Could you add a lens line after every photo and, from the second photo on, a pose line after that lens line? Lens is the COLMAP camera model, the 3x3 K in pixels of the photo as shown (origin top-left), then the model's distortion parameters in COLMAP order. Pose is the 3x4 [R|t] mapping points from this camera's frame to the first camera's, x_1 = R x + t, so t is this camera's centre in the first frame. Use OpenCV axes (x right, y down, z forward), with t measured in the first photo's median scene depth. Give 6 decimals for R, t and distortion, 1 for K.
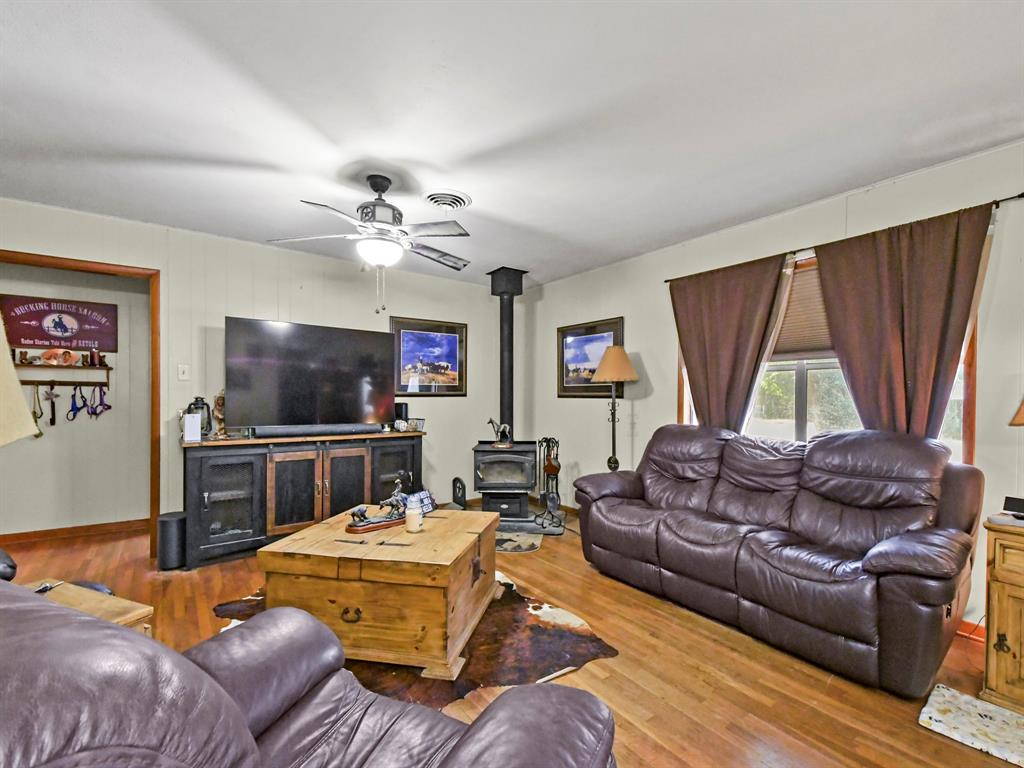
lens RADIAL K [[442.1, 0, 503.9], [0, 442.1, 402.2], [0, 0, 1]] dist [0.011128, 0.000982]
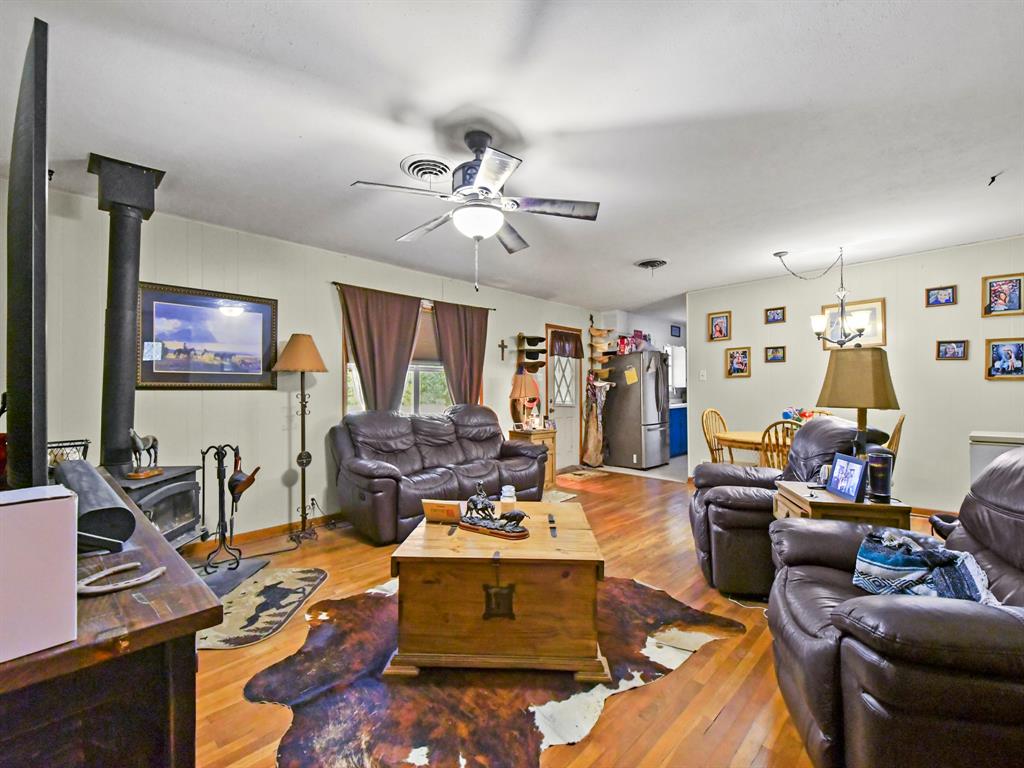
lens RADIAL K [[442.1, 0, 510.7], [0, 442.1, 387.0], [0, 0, 1]] dist [0.011128, 0.000982]
pose [[-0.146770, -0.000225, 0.989171, -0.850549], [0.011804, 0.999928, 0.001979, -0.012470], [-0.989100, 0.011967, -0.146757, 0.793710]]
